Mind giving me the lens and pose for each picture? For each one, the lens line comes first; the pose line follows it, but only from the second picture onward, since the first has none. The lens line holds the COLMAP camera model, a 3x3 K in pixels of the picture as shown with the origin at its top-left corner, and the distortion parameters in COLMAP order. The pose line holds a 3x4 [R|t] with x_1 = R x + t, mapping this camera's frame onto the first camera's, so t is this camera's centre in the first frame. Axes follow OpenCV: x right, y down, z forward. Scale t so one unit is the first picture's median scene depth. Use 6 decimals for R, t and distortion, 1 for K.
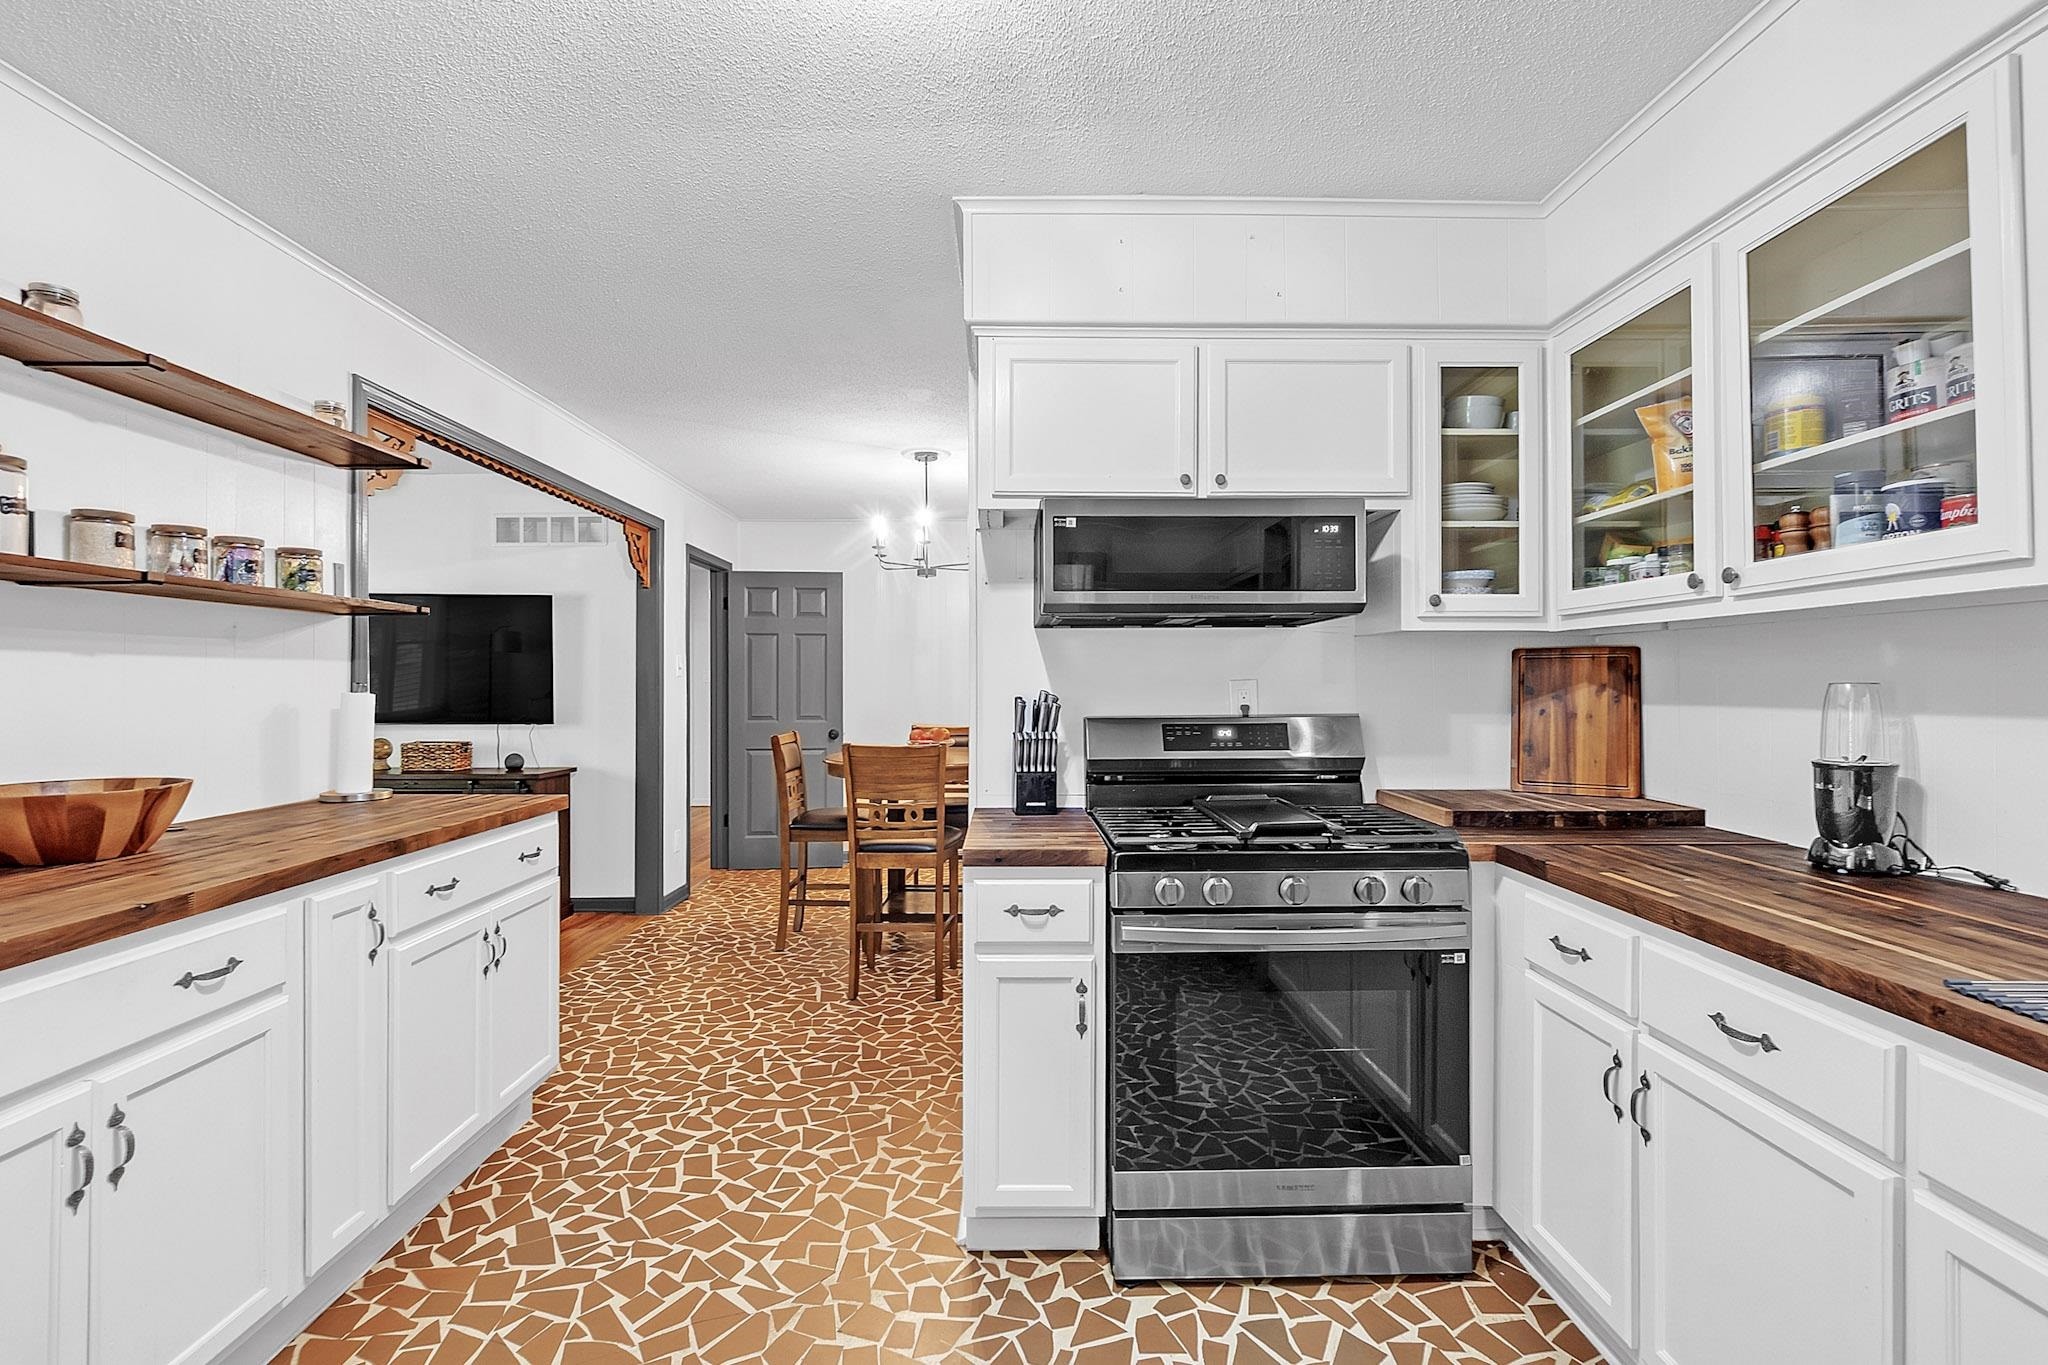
lens RADIAL K [[933.1, 0, 1026.6], [0, 933.1, 681.6], [0, 0, 1]] dist [0.000473, 0.000077]
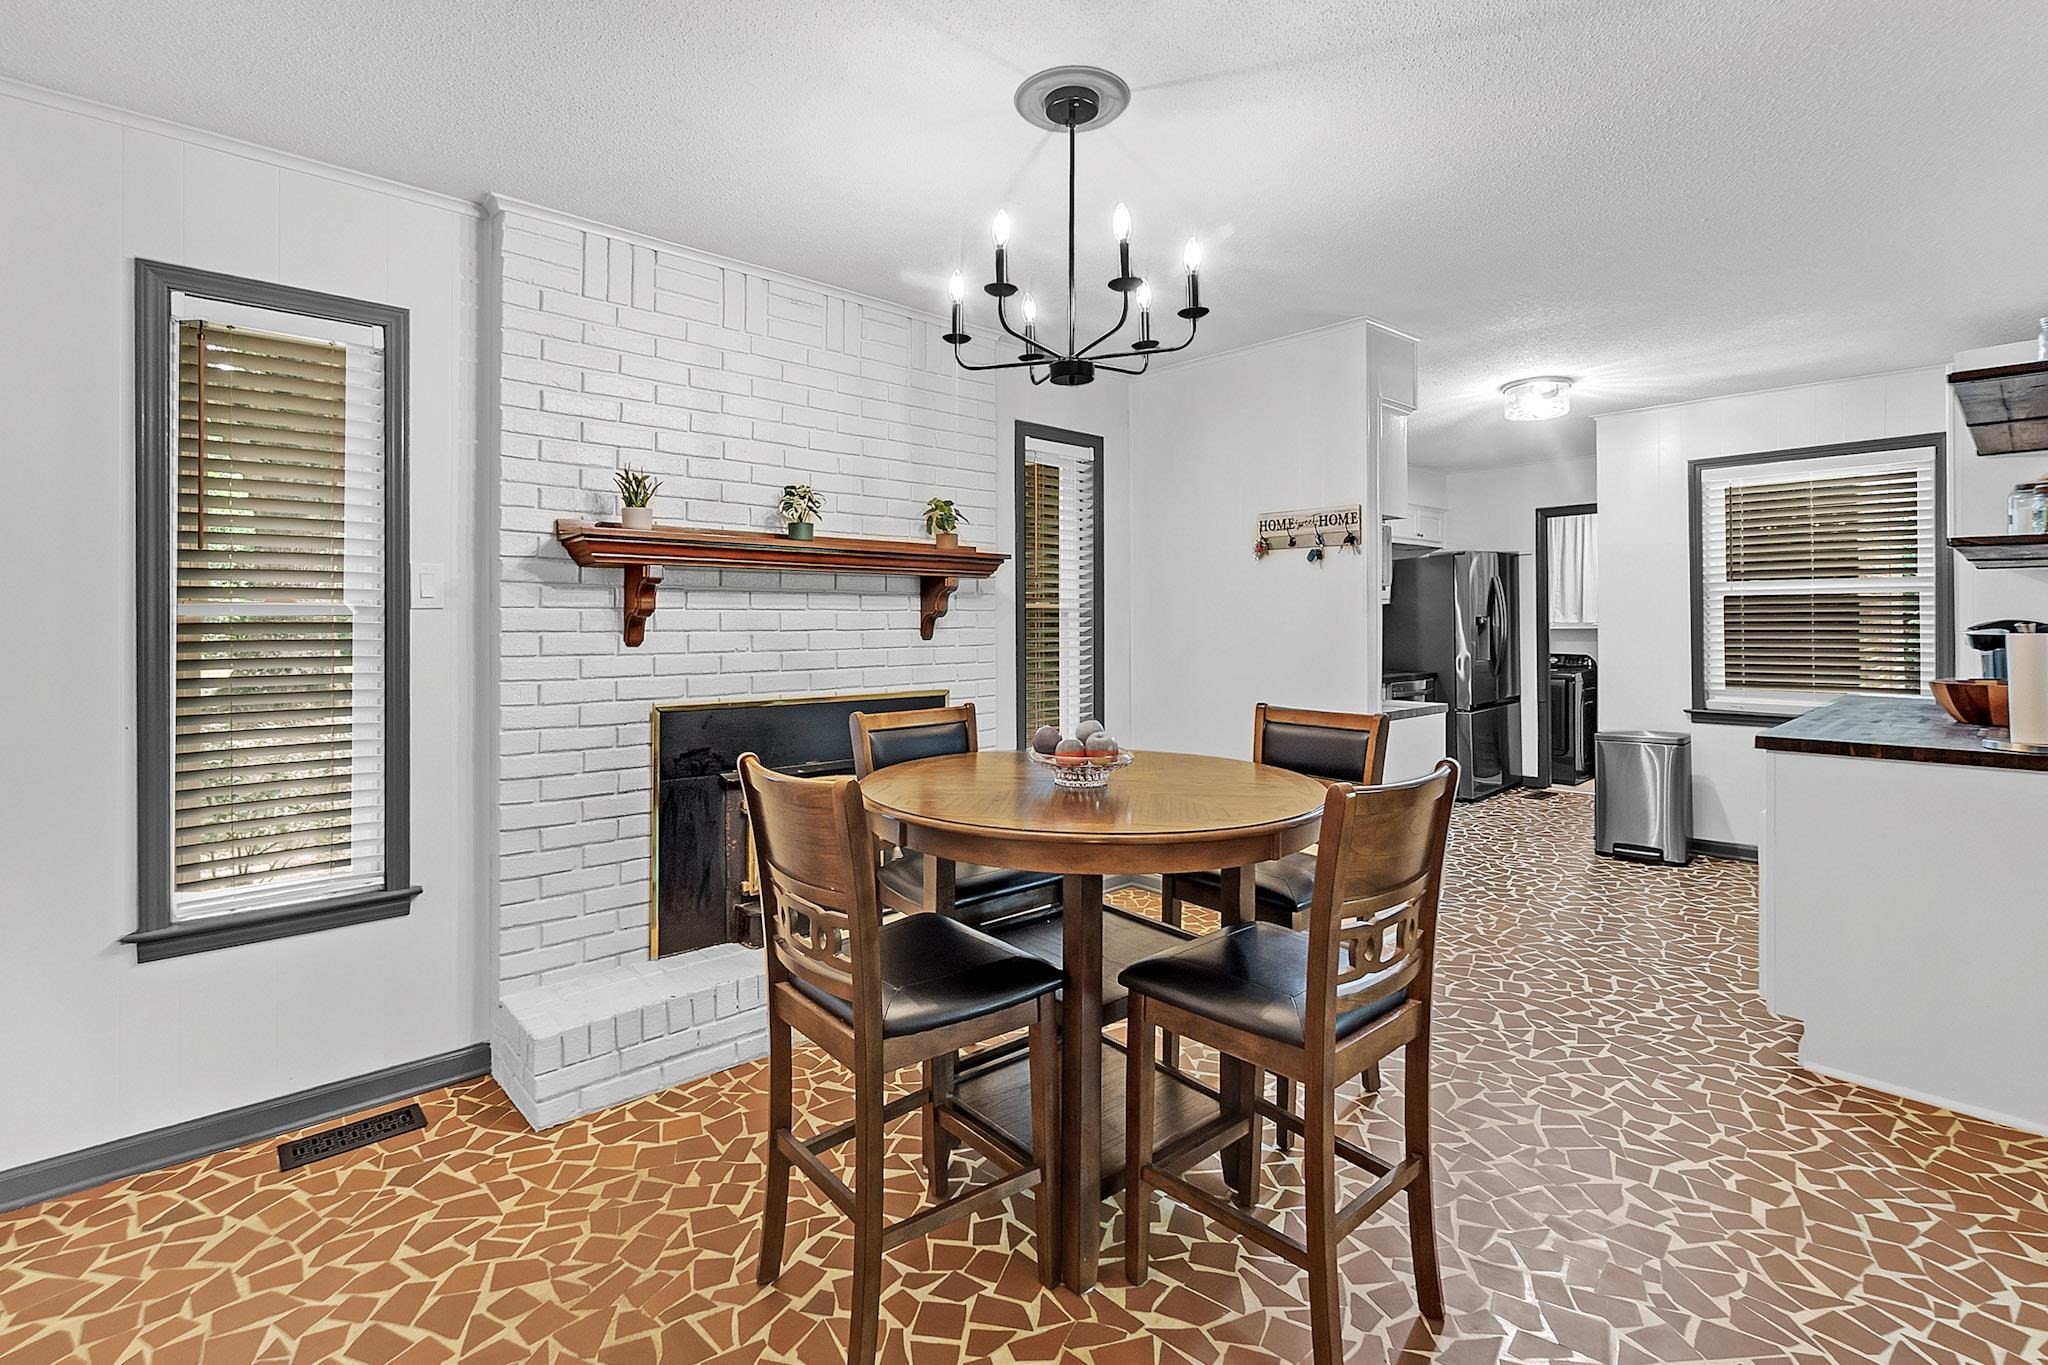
lens RADIAL K [[933.1, 0, 1037.3], [0, 933.1, 618.9], [0, 0, 1]] dist [0.000473, 0.000077]
pose [[-0.676310, 0.002987, 0.736611, -0.636770], [-0.001247, 0.999986, -0.005200, 0.007750], [-0.736616, -0.004435, -0.676297, 2.005631]]
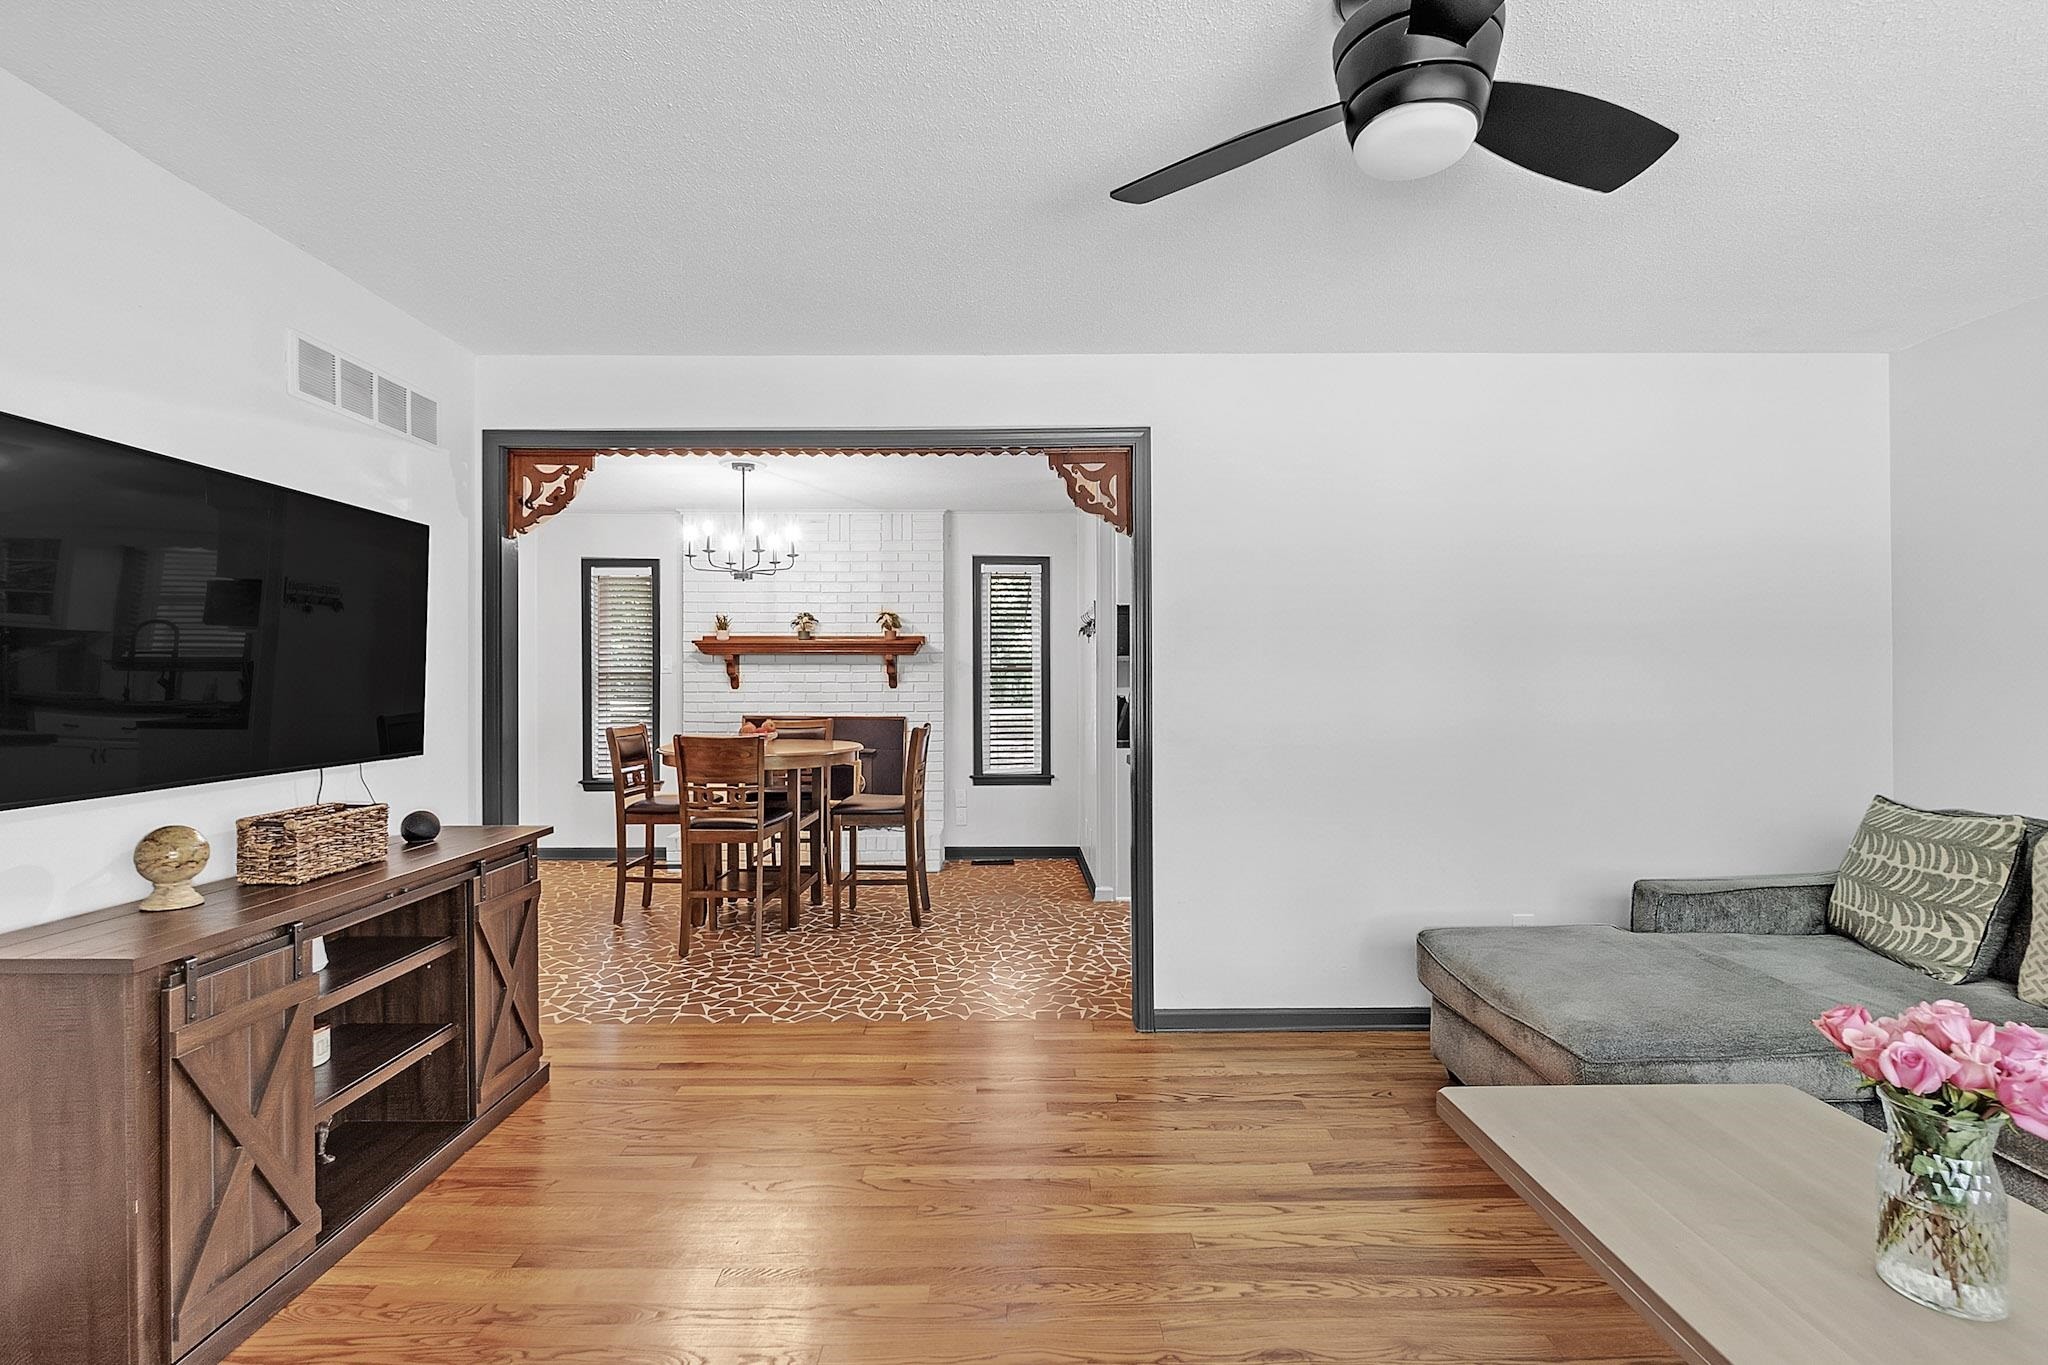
lens RADIAL K [[933.1, 0, 1028.2], [0, 933.1, 676.0], [0, 0, 1]] dist [0.000473, 0.000077]
pose [[-0.026570, -0.003803, 0.999640, -1.800959], [-0.003620, 0.999987, 0.003708, -0.008906], [-0.999640, -0.003520, -0.026583, 1.084676]]
